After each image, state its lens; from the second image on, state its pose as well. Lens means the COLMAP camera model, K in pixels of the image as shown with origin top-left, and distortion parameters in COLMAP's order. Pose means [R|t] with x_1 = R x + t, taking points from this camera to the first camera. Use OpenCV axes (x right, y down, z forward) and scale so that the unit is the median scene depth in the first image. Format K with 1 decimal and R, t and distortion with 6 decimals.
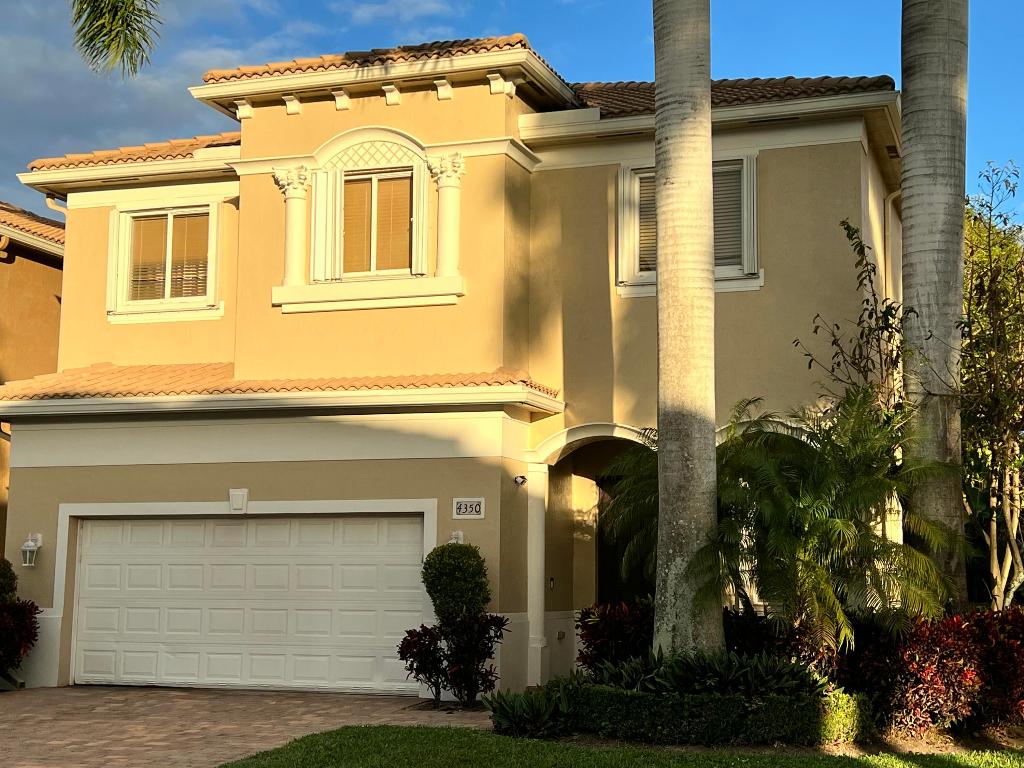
lens RADIAL K [[1505.1, 0, 503.9], [0, 1505.1, 382.0], [0, 0, 1]] dist [0.124446, 0.000000]
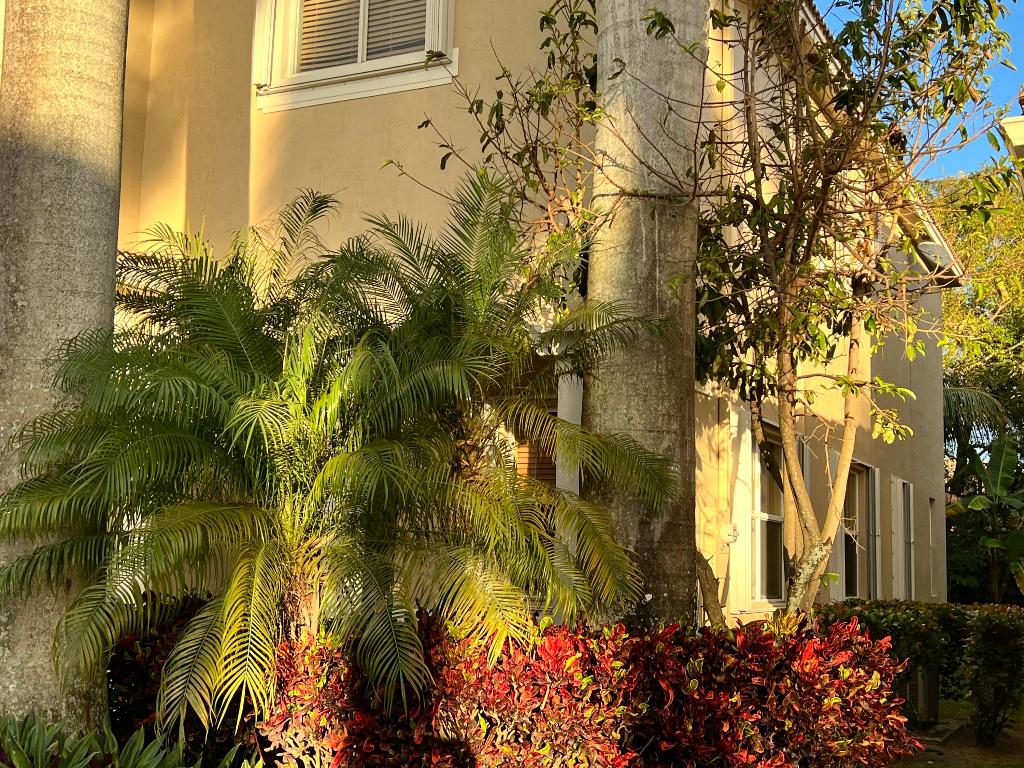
lens RADIAL K [[1238.1, 0, 510.0], [0, 1238.1, 393.3], [0, 0, 1]] dist [0.055045, 0.000000]
pose [[0.991755, 0.003479, -0.128100, 0.273526], [-0.004980, 0.999923, -0.011398, 0.073818], [0.128051, 0.011942, 0.991696, 0.542419]]
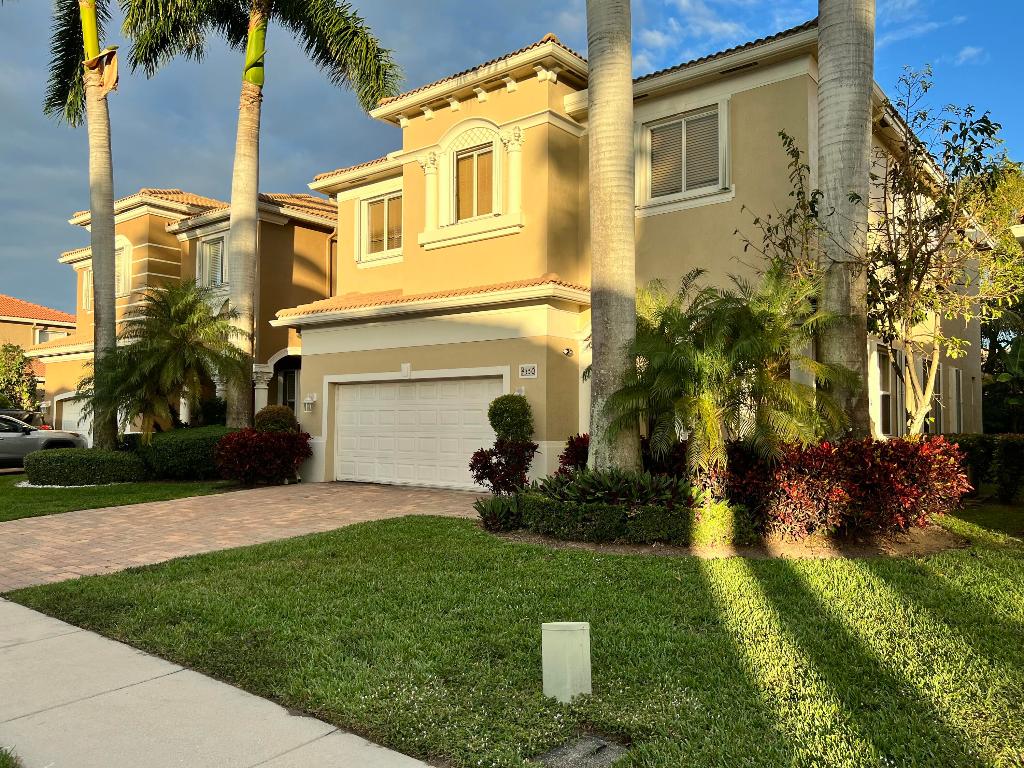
lens RADIAL K [[770.8, 0, 512.9], [0, 770.8, 384.8], [0, 0, 1]] dist [0.071378, -0.080329]
pose [[0.945304, -0.019951, -0.325579, 0.219964], [0.044706, 0.996633, 0.068730, 0.047309], [0.323111, -0.079526, 0.943014, 0.298419]]
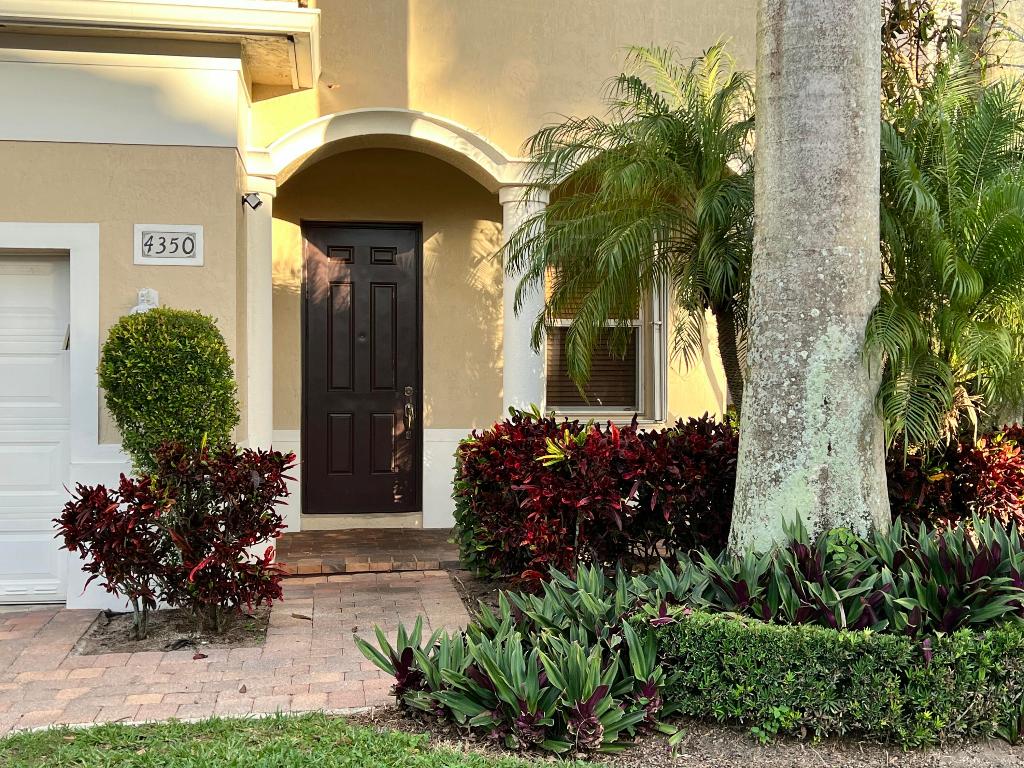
lens RADIAL K [[1238.1, 0, 518.1], [0, 1238.1, 381.8], [0, 0, 1]] dist [0.055045, 0.000000]
pose [[0.877486, -0.008873, 0.479521, -0.129644], [-0.051378, 0.992336, 0.112379, 0.080628], [-0.476843, -0.123248, 0.870305, 0.600585]]
